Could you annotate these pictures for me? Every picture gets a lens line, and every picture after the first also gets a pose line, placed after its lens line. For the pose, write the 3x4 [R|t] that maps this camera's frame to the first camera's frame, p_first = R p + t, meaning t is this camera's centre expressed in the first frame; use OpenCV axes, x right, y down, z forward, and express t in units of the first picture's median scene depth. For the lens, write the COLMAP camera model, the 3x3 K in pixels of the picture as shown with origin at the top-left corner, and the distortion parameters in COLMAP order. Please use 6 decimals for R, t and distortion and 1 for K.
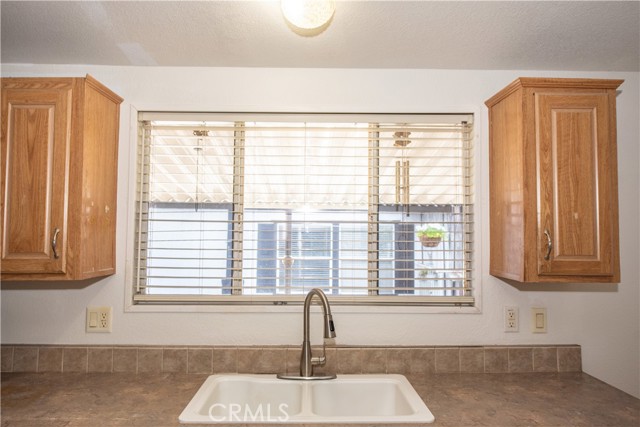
lens RADIAL K [[427.7, 0, 318.5], [0, 427.7, 219.0], [0, 0, 1]] dist [0.004722, -0.002902]
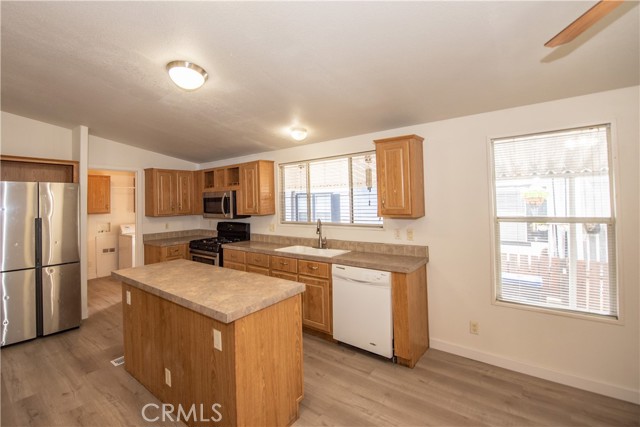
lens RADIAL K [[293.0, 0, 271.2], [0, 293.0, 197.7], [0, 0, 1]] dist [-0.018118, 0.000686]
pose [[0.731289, -0.032762, -0.681280, 1.076037], [0.055326, 0.998404, 0.011375, -0.025704], [0.679820, -0.046011, 0.731934, -0.689618]]
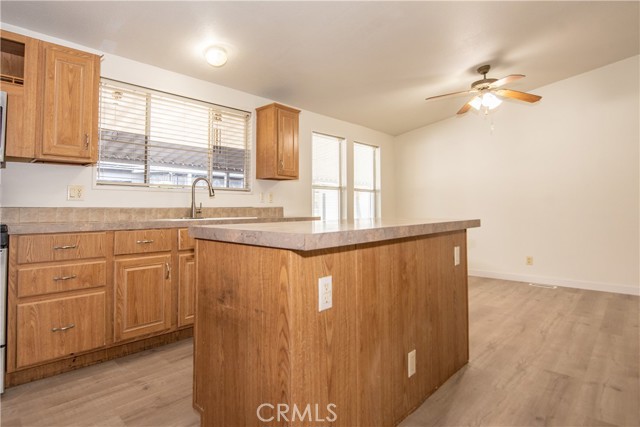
lens RADIAL K [[348.0, 0, 292.4], [0, 348.0, 193.5], [0, 0, 1]] dist [-0.025042, 0.004410]
pose [[0.716214, 0.022267, 0.697525, -0.853995], [-0.017656, 0.999749, -0.013786, 0.242307], [-0.697657, -0.002441, 0.716428, -0.586650]]
